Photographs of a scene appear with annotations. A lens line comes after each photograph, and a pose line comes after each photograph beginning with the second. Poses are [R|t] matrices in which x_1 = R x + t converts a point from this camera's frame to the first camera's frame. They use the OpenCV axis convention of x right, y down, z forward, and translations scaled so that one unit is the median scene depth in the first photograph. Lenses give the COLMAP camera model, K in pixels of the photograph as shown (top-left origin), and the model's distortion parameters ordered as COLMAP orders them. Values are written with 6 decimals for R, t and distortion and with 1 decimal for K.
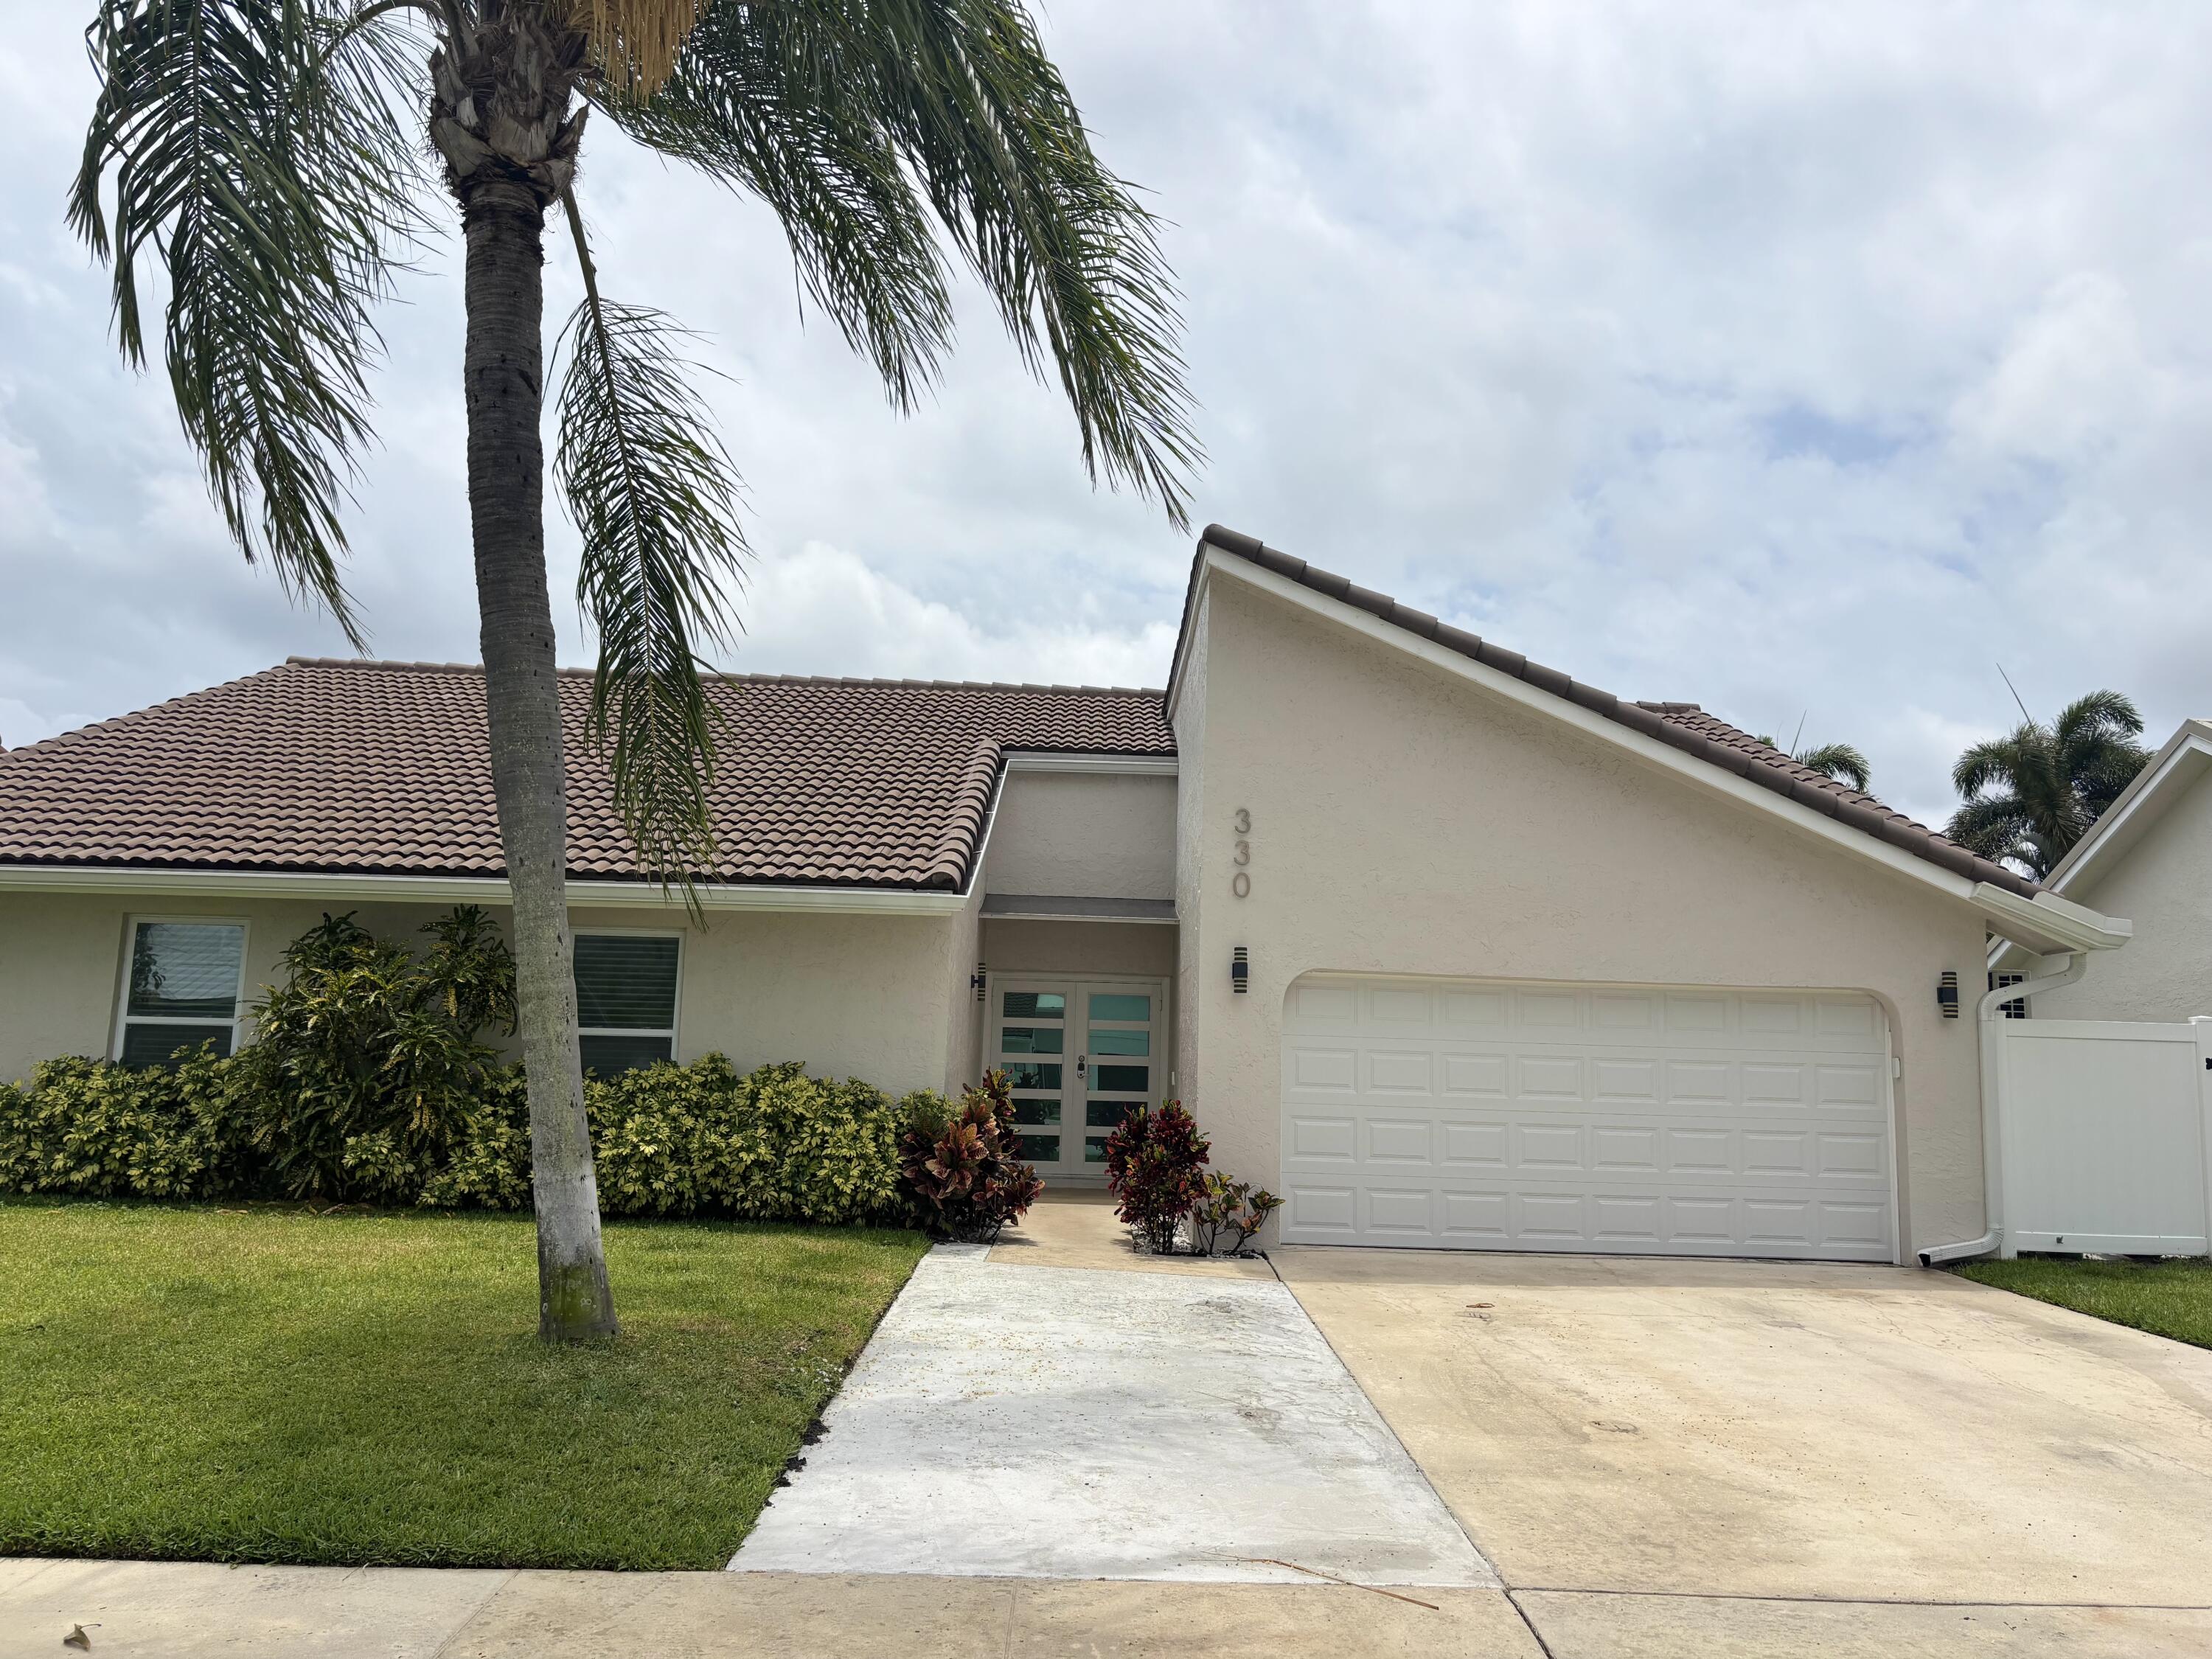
lens RADIAL K [[1673.4, 0, 1113.2], [0, 1673.4, 810.7], [0, 0, 1]] dist [0.050877, -0.038051]
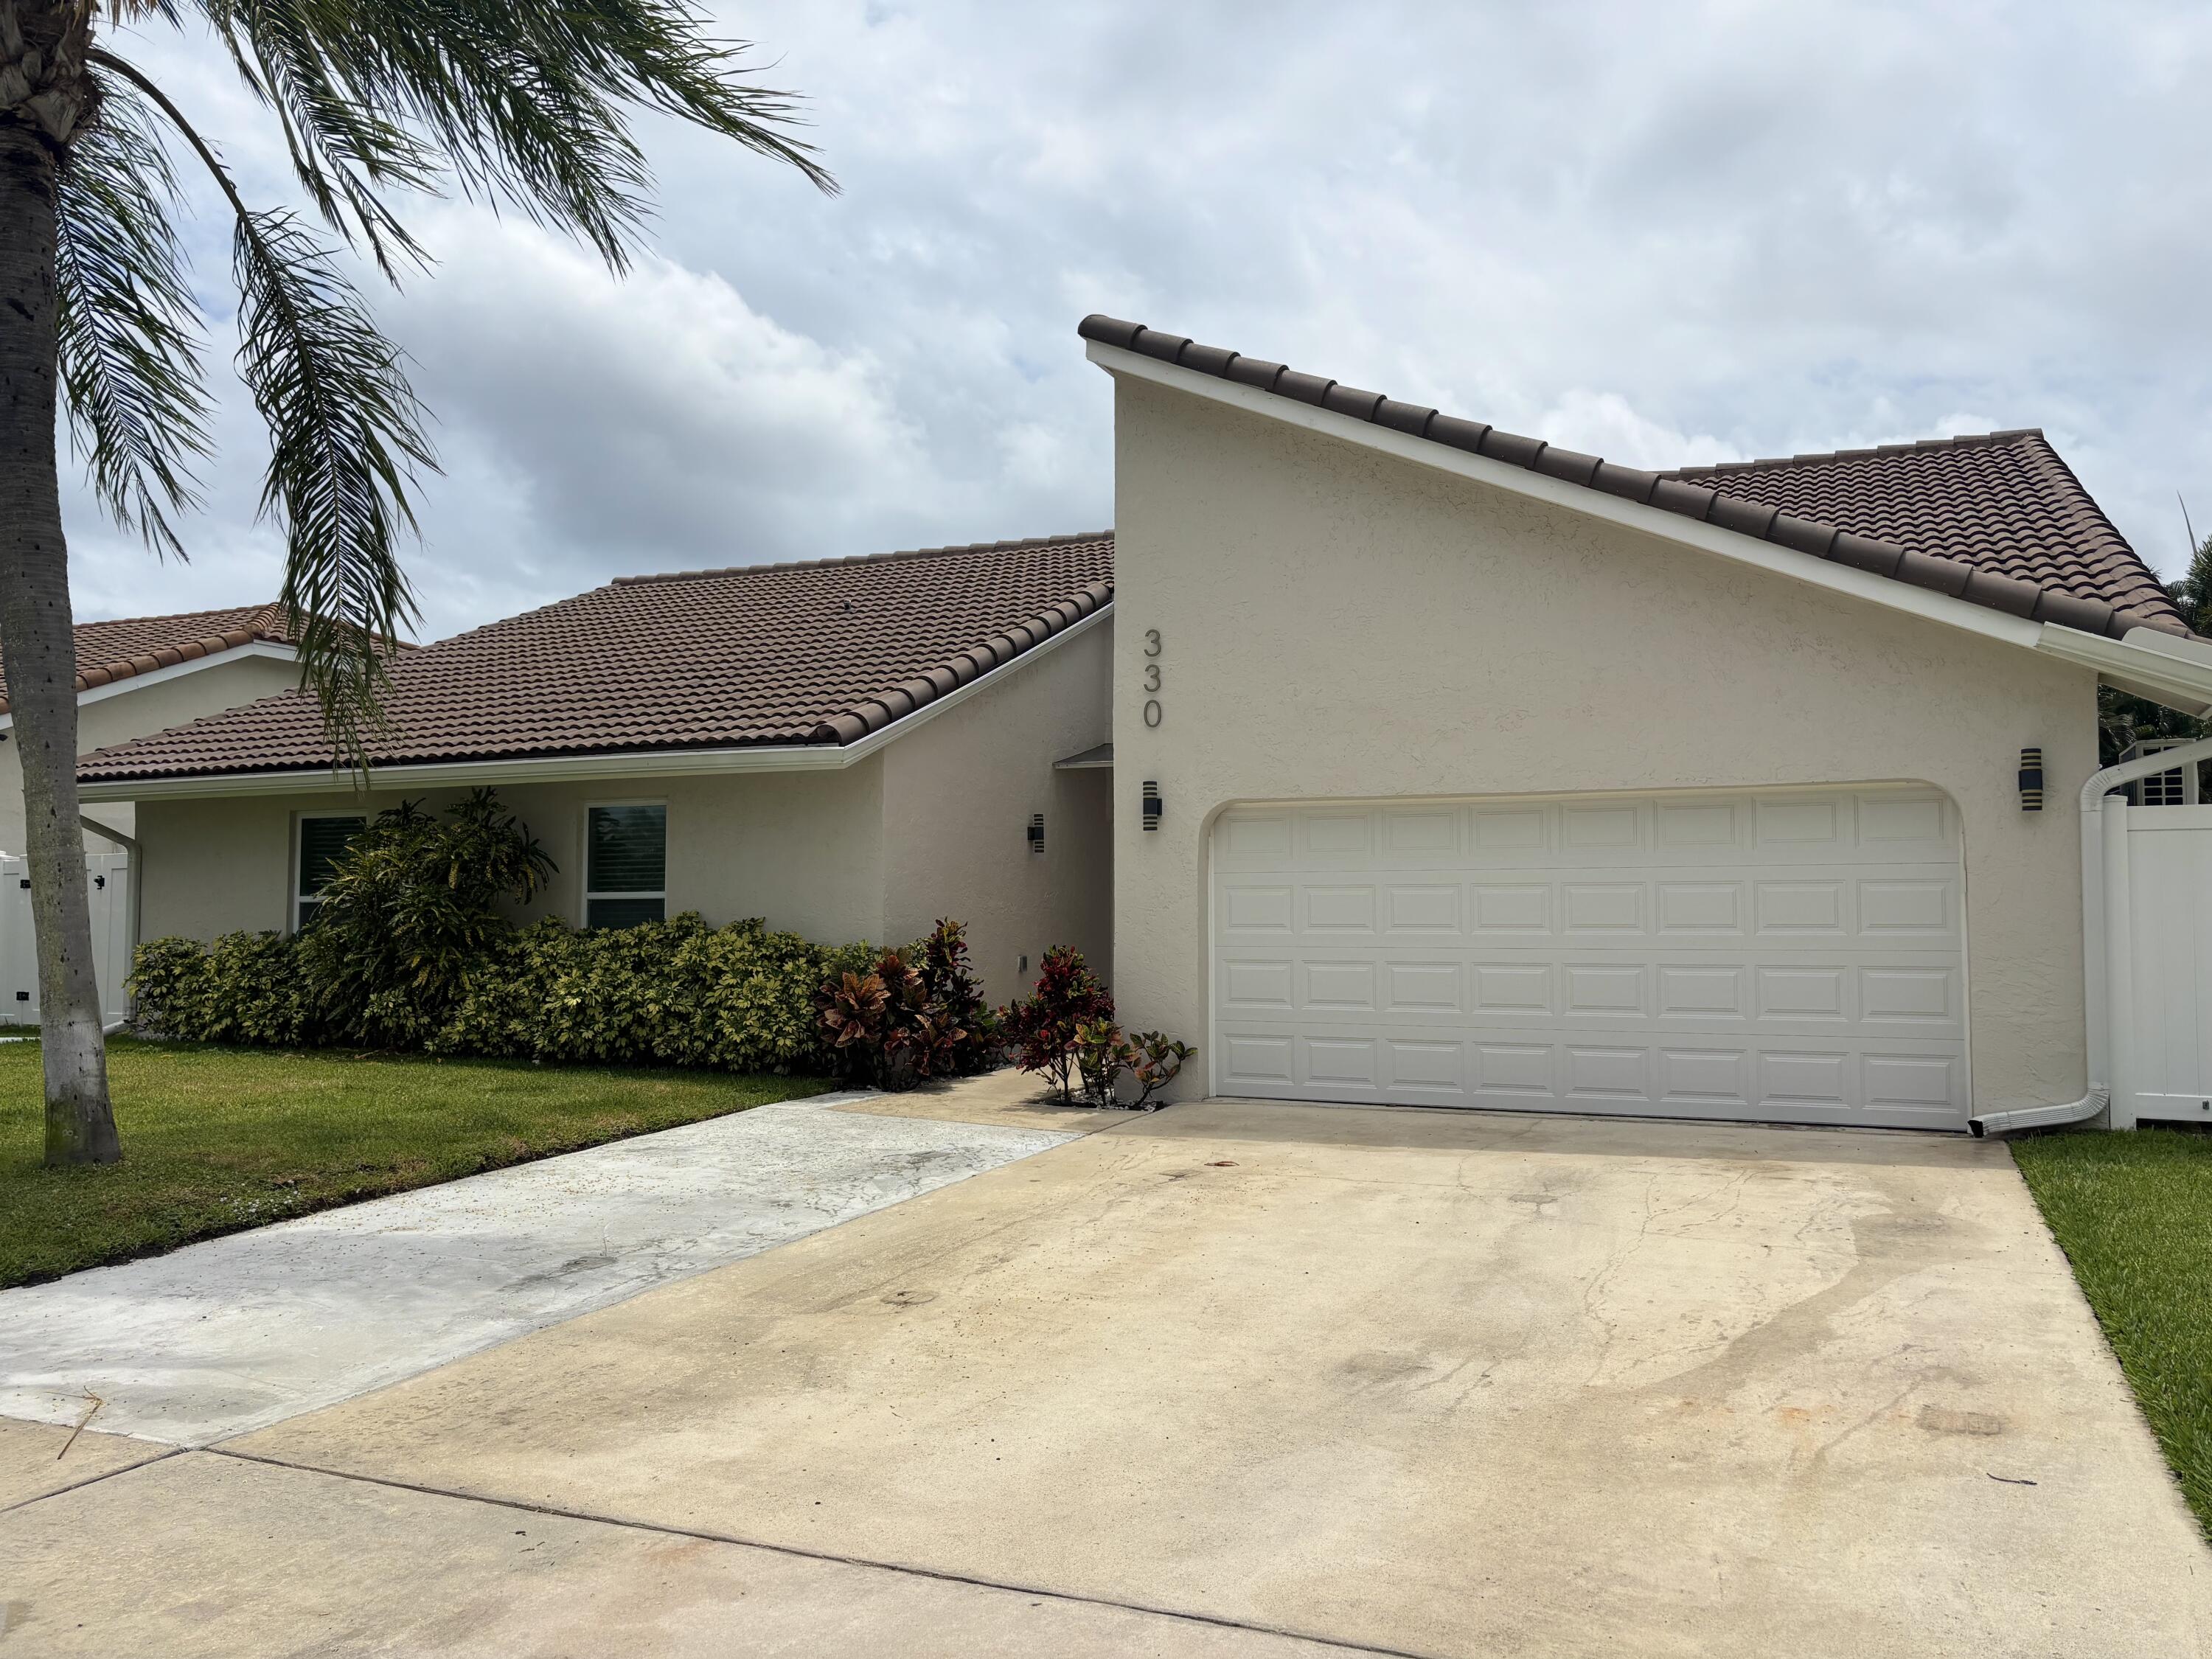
lens RADIAL K [[1673.4, 0, 1113.2], [0, 1673.4, 810.7], [0, 0, 1]] dist [0.050877, -0.038051]
pose [[0.904491, -0.058027, -0.422526, 0.449797], [0.091669, 0.993997, 0.059725, 0.041803], [0.416524, -0.092753, 0.904381, 0.160938]]
